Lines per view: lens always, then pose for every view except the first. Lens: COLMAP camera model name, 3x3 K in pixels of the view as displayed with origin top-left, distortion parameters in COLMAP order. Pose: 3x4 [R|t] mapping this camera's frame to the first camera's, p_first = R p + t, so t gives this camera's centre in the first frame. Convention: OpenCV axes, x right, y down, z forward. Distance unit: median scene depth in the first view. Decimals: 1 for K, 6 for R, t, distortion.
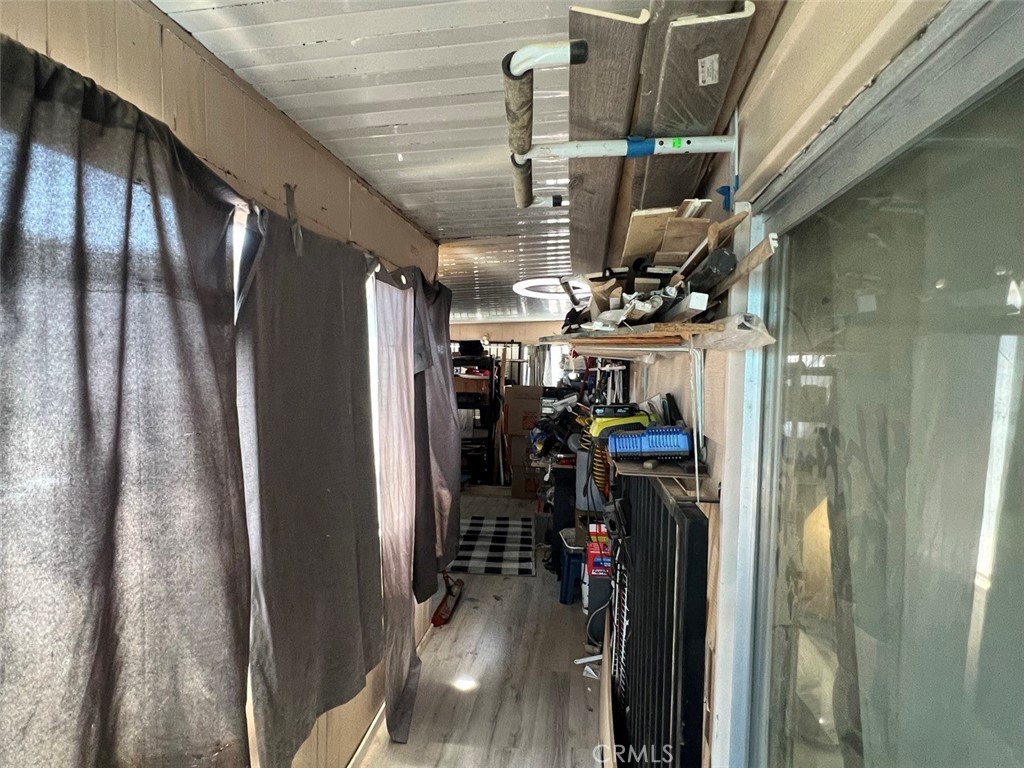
lens RADIAL K [[570.3, 0, 509.1], [0, 570.3, 381.4], [0, 0, 1]] dist [0.006925, 0.000649]
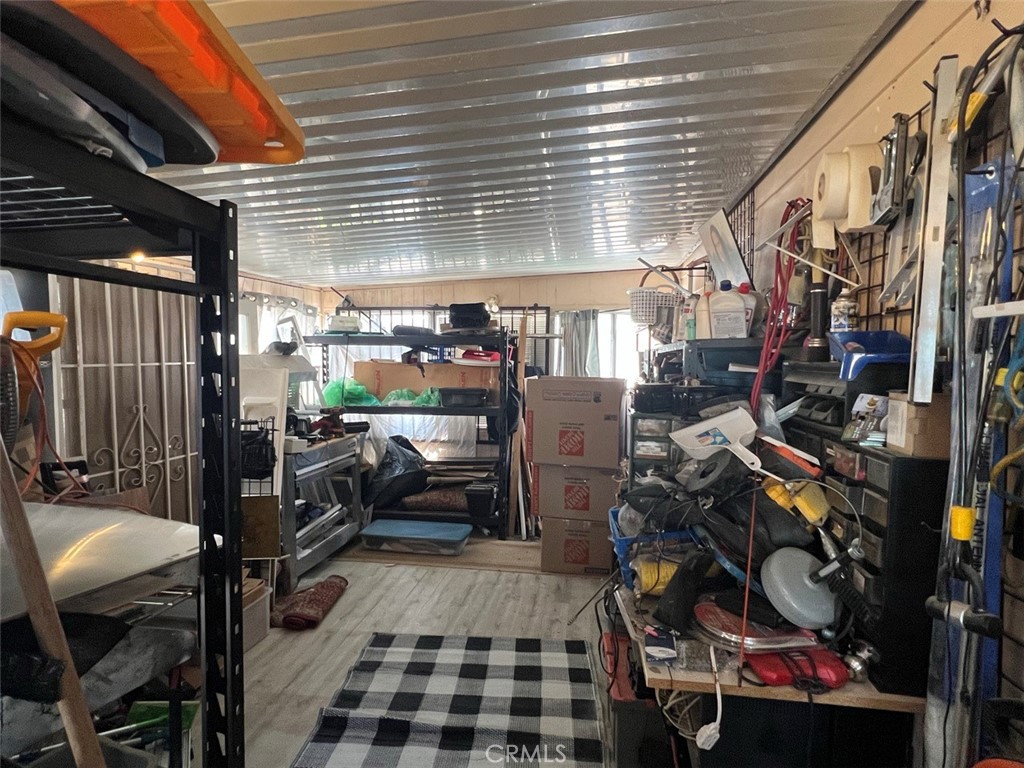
lens RADIAL K [[570.3, 0, 507.7], [0, 570.3, 388.0], [0, 0, 1]] dist [0.006925, 0.000649]
pose [[0.999455, -0.014152, -0.029827, -0.008218], [0.015190, 0.999277, 0.034851, -0.001997], [0.029312, -0.035285, 0.998947, 0.371782]]
